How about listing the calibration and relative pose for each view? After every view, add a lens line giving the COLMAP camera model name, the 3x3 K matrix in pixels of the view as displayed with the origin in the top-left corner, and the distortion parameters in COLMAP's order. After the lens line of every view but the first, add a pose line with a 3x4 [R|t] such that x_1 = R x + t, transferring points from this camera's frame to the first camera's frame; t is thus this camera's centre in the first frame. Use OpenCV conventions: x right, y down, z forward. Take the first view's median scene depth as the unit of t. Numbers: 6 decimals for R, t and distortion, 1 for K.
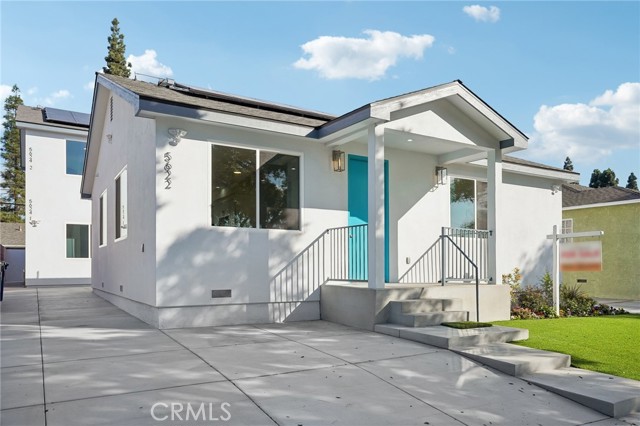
lens RADIAL K [[441.8, 0, 320.0], [0, 441.8, 213.0], [0, 0, 1]] dist [0.005731, 0.002084]
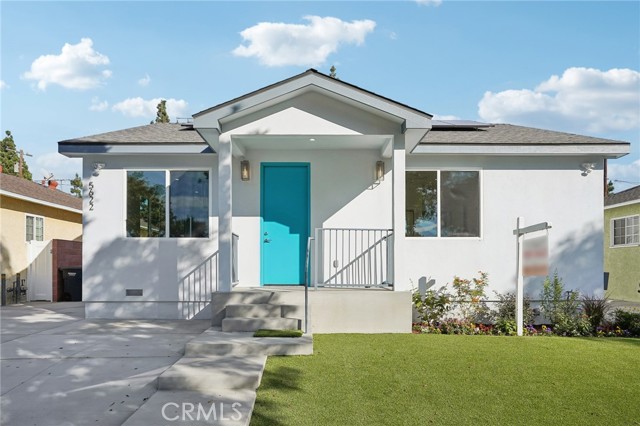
lens RADIAL K [[412.7, 0, 331.5], [0, 412.7, 214.7], [0, 0, 1]] dist [0.037559, 0.000431]
pose [[0.861616, -0.060721, -0.503916, 0.799743], [0.054298, 0.998148, -0.027434, 0.030820], [0.504648, -0.003724, 0.863317, 0.280094]]
